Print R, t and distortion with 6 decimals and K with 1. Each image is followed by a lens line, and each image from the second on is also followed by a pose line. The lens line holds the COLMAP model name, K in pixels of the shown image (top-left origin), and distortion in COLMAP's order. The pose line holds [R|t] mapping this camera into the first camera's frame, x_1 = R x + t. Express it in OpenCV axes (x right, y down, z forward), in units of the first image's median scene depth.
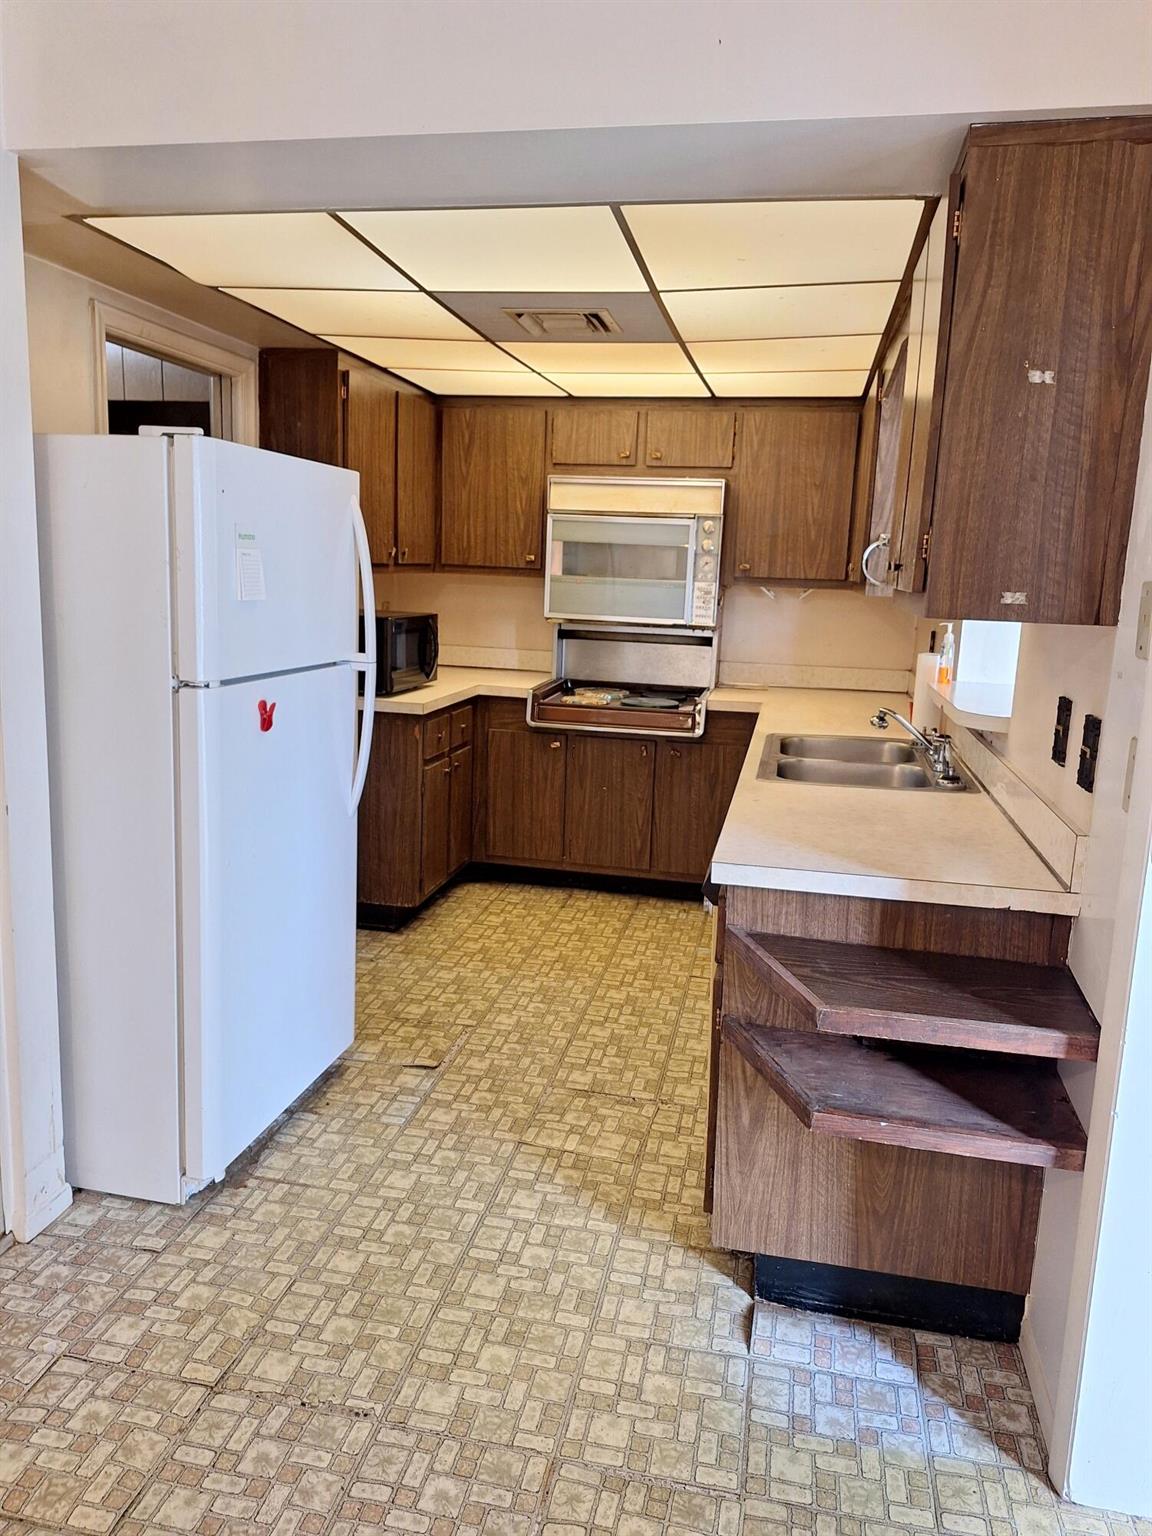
lens RADIAL K [[1051.7, 0, 587.2], [0, 1051.7, 743.7], [0, 0, 1]] dist [0.108177, -0.138409]
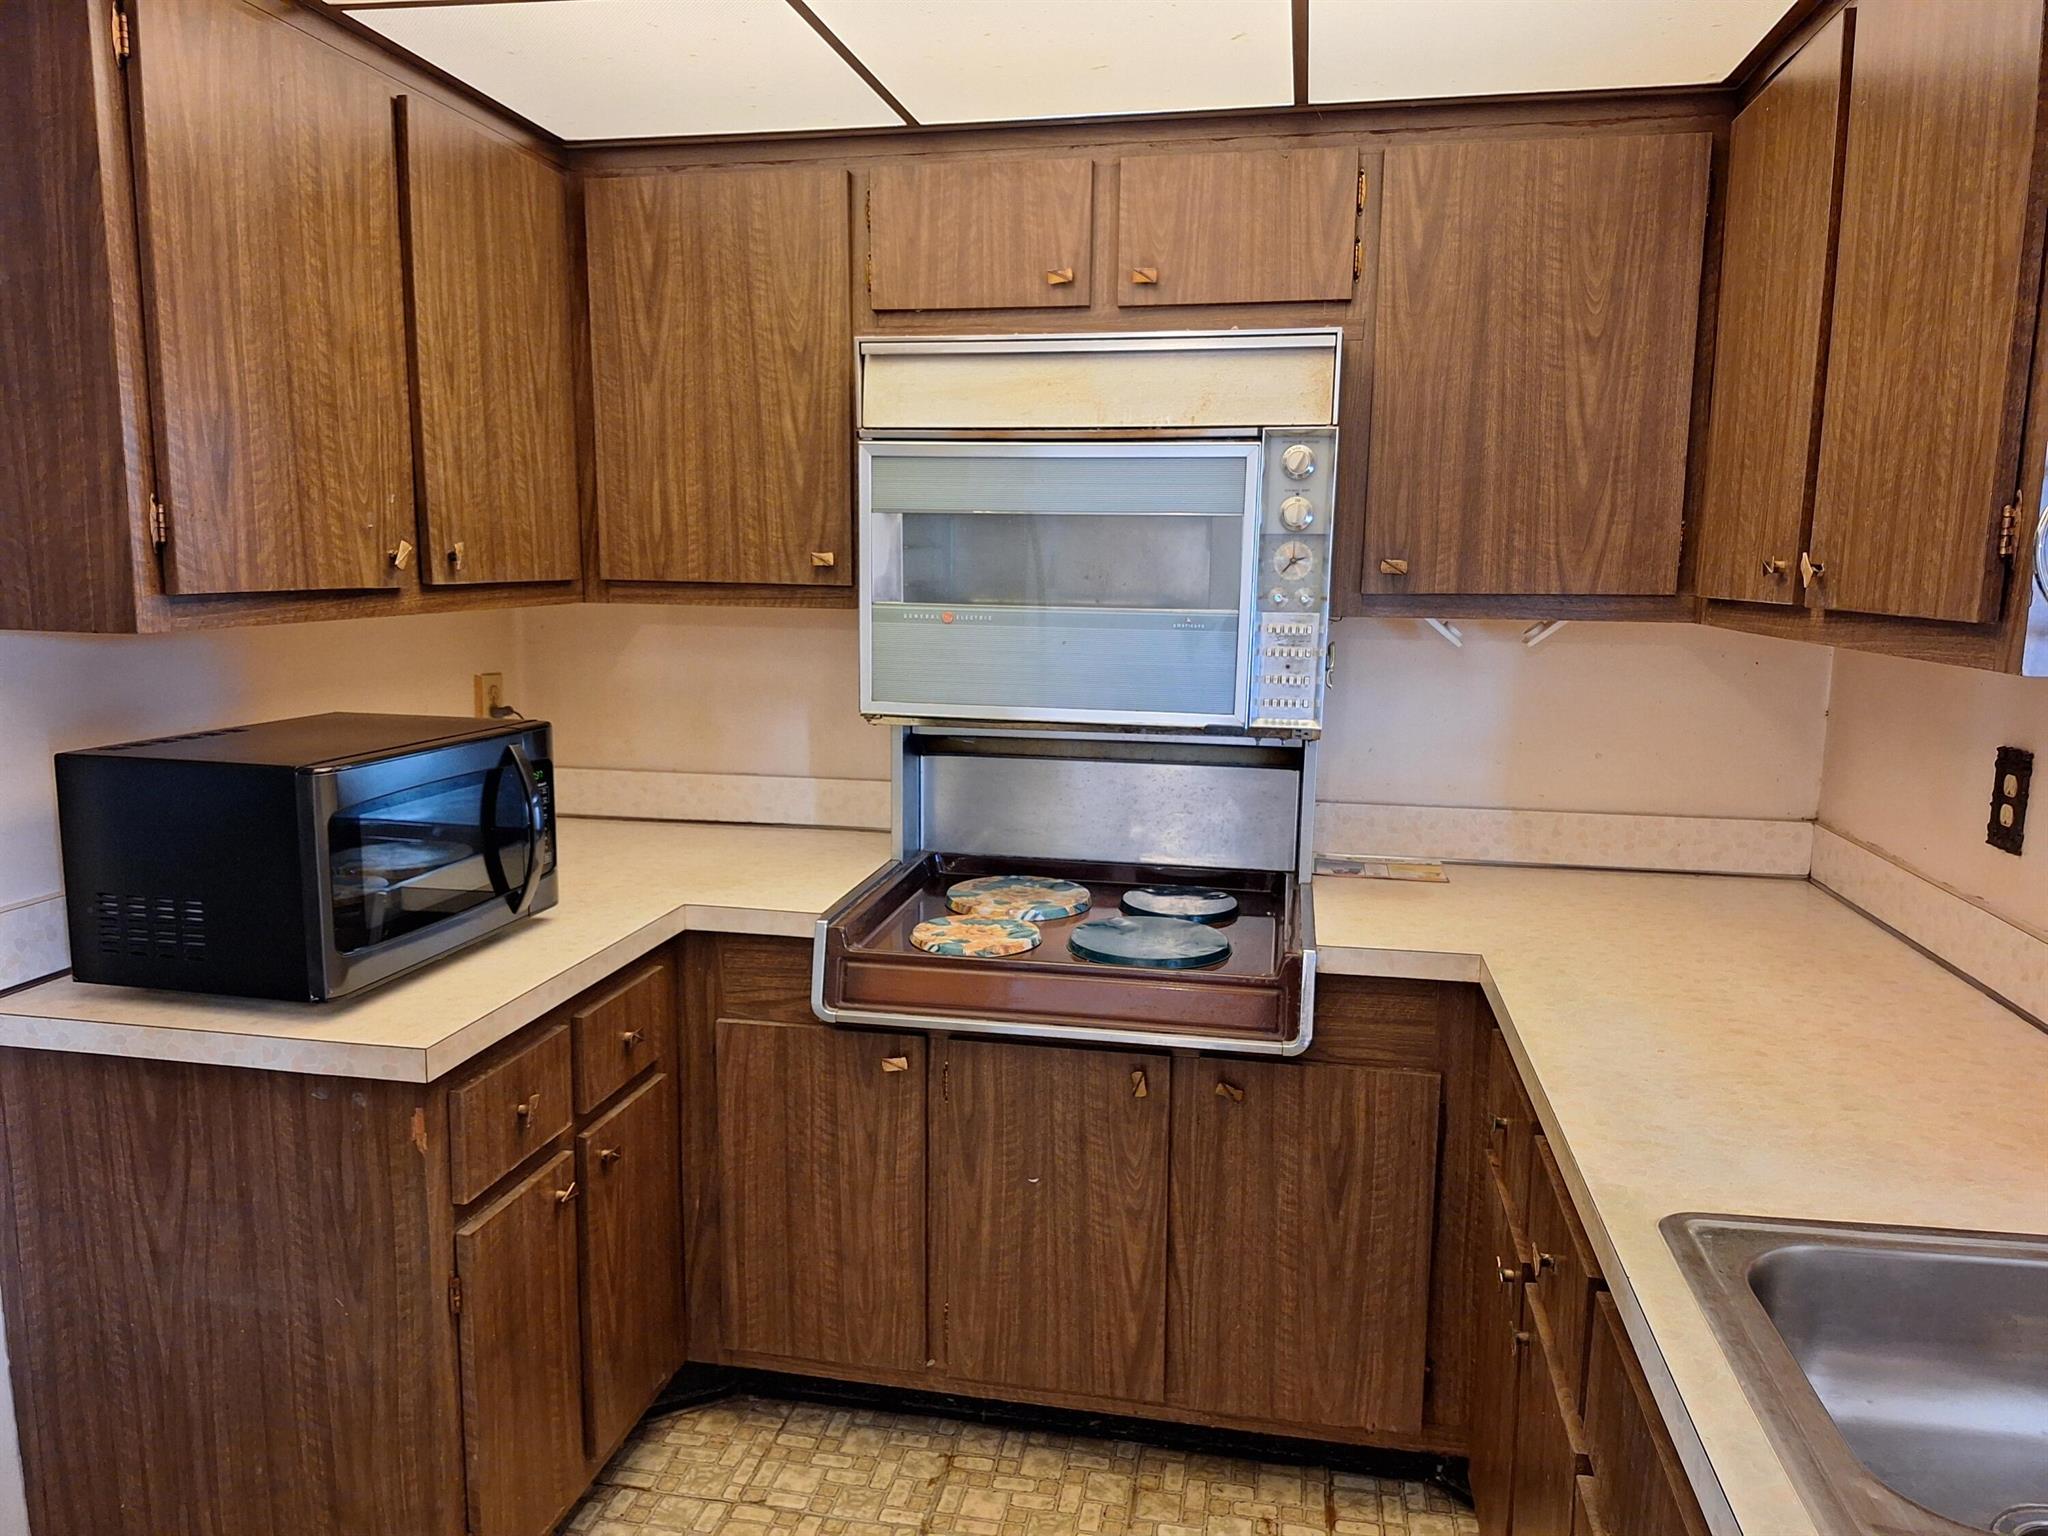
lens RADIAL K [[1432.8, 0, 1024.4], [0, 1432.8, 757.4], [0, 0, 1]] dist [0.058232, -0.048887]
pose [[0.999521, -0.029592, 0.009076, 0.013018], [0.029843, 0.999137, -0.028875, -0.089073], [-0.008214, 0.029132, 0.999542, 0.494617]]
